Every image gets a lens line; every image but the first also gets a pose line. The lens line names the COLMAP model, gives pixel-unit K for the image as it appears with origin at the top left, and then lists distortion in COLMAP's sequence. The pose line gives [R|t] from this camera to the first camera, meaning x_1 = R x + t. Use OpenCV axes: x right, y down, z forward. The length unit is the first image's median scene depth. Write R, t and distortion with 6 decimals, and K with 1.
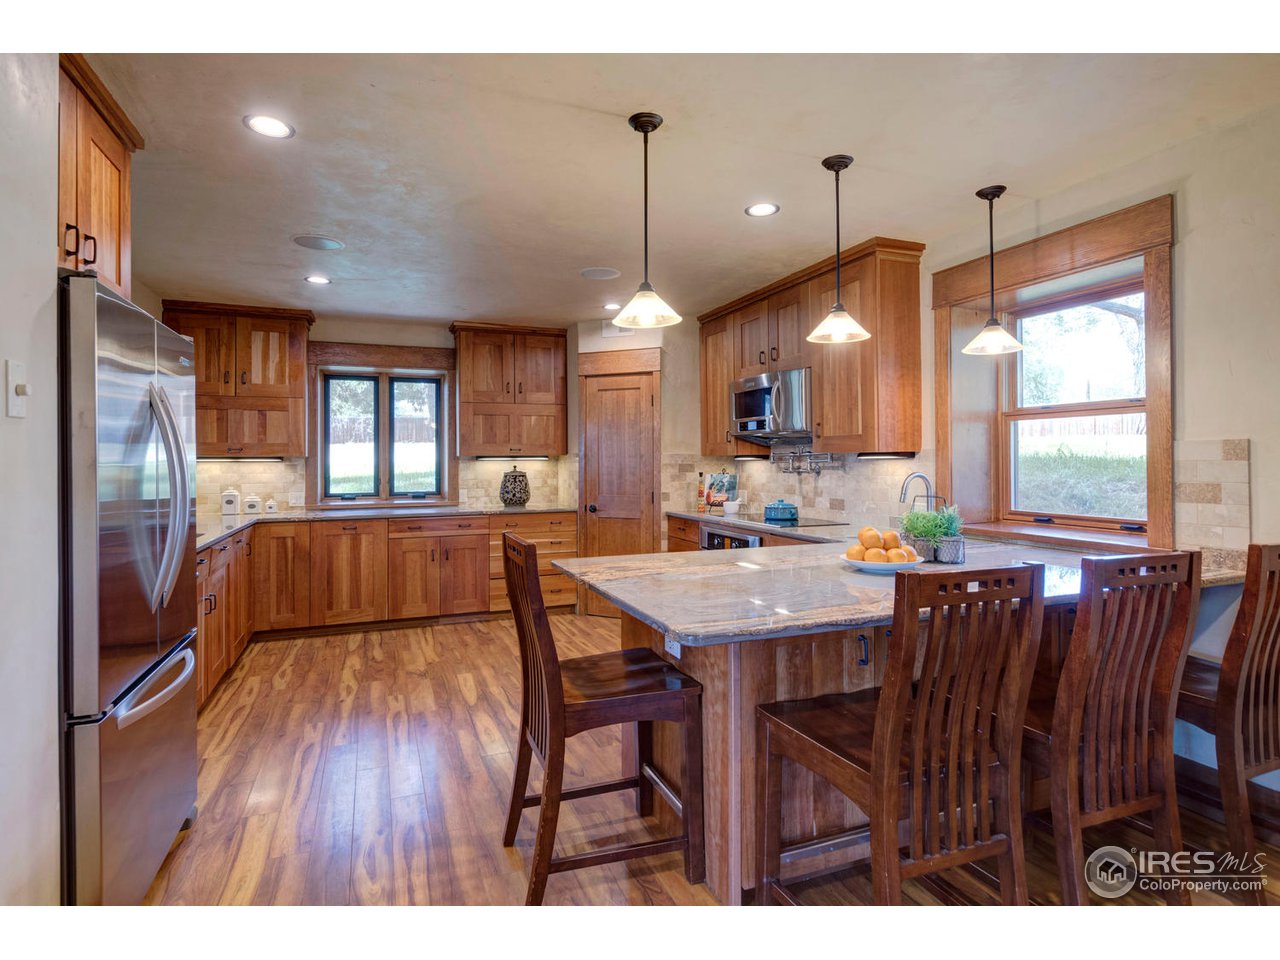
lens RADIAL K [[679.1, 0, 640.0], [0, 679.1, 480.0], [0, 0, 1]] dist [0.000324, -0.000193]
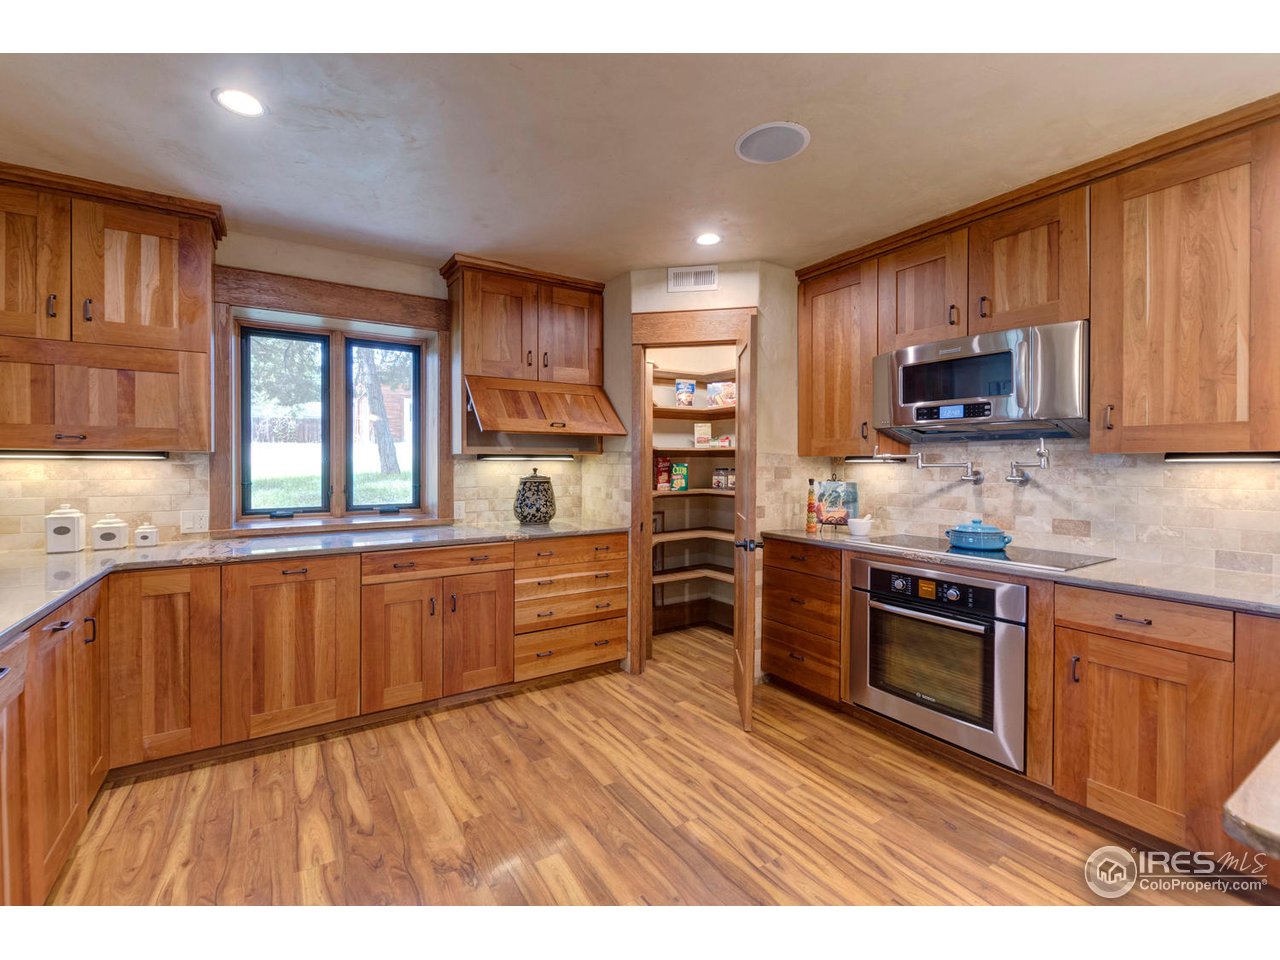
lens RADIAL K [[575.7, 0, 635.9], [0, 575.7, 484.1], [0, 0, 1]] dist [0.010375, -0.008789]
pose [[0.982858, 0.000028, 0.184365, -0.218010], [-0.001548, 0.999966, 0.008104, -0.010630], [-0.184358, -0.008250, 0.982825, 0.430472]]
